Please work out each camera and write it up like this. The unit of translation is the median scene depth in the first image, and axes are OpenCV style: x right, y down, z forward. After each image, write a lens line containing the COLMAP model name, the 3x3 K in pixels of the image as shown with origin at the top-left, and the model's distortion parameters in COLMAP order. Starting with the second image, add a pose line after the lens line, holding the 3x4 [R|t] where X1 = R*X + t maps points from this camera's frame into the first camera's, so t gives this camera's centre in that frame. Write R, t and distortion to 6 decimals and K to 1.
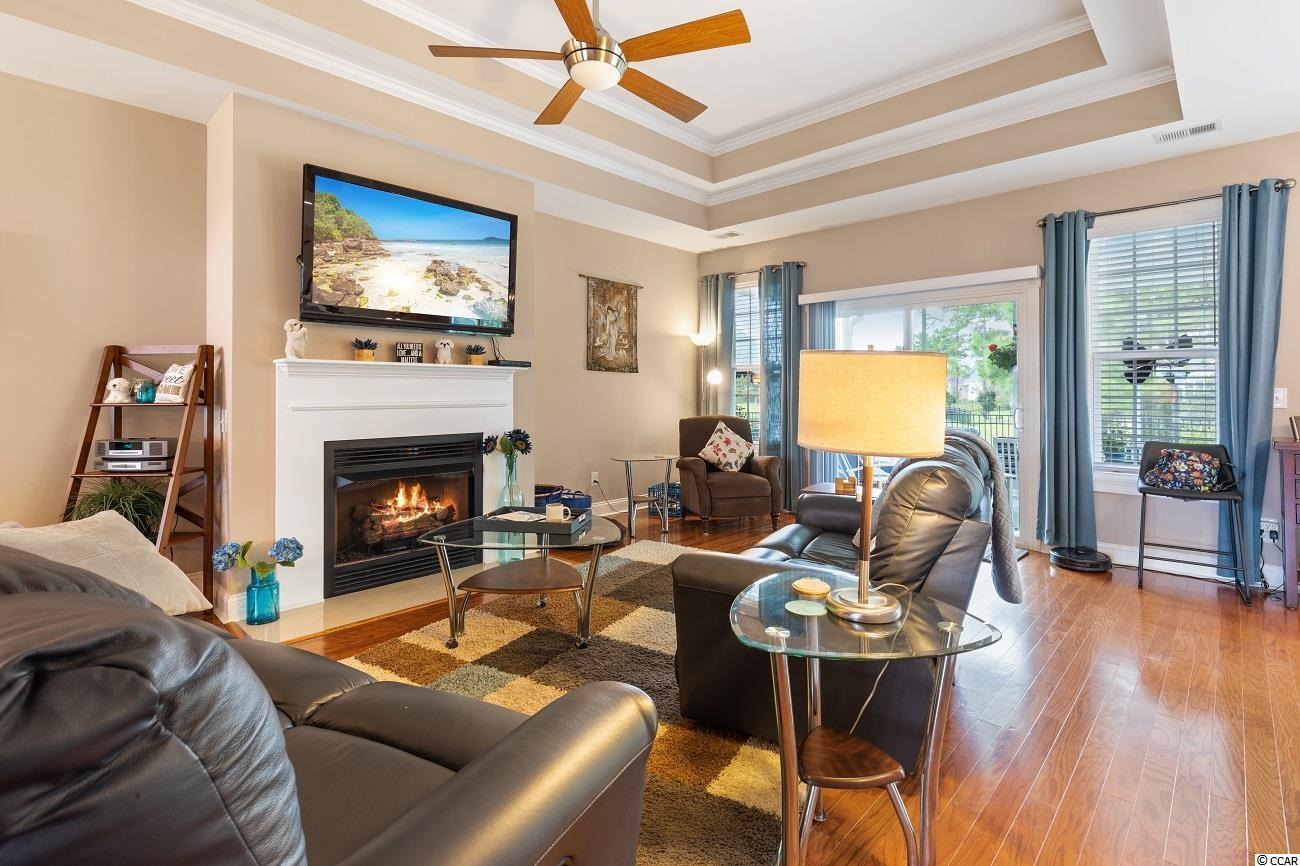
lens RADIAL K [[600.7, 0, 648.5], [0, 600.7, 393.7], [0, 0, 1]] dist [0.005052, 0.000142]
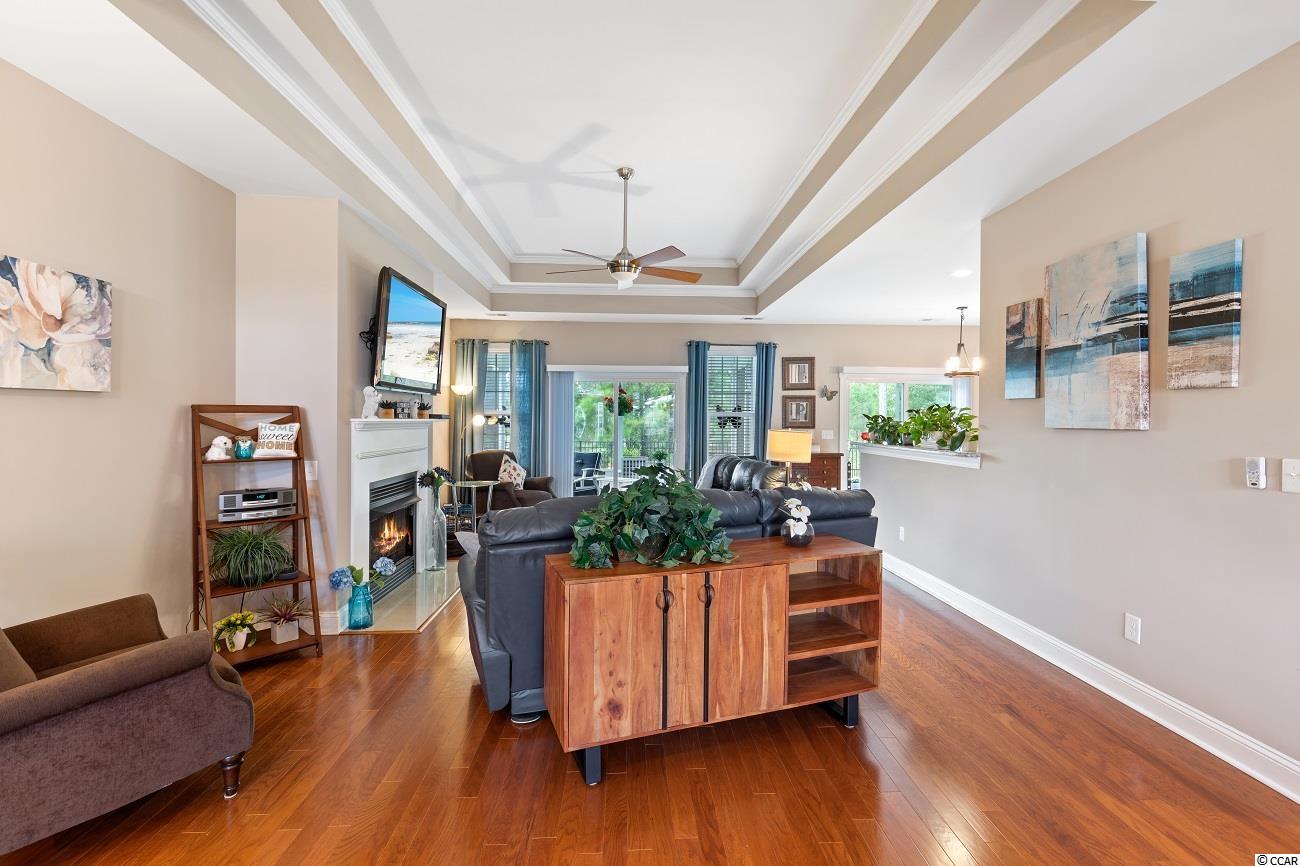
lens RADIAL K [[600.7, 0, 648.6], [0, 600.7, 425.8], [0, 0, 1]] dist [0.005052, 0.000142]
pose [[0.689266, -0.003456, 0.724500, -0.840251], [-0.005358, 0.999937, 0.009868, -0.044291], [-0.724489, -0.010684, 0.689204, -0.224151]]
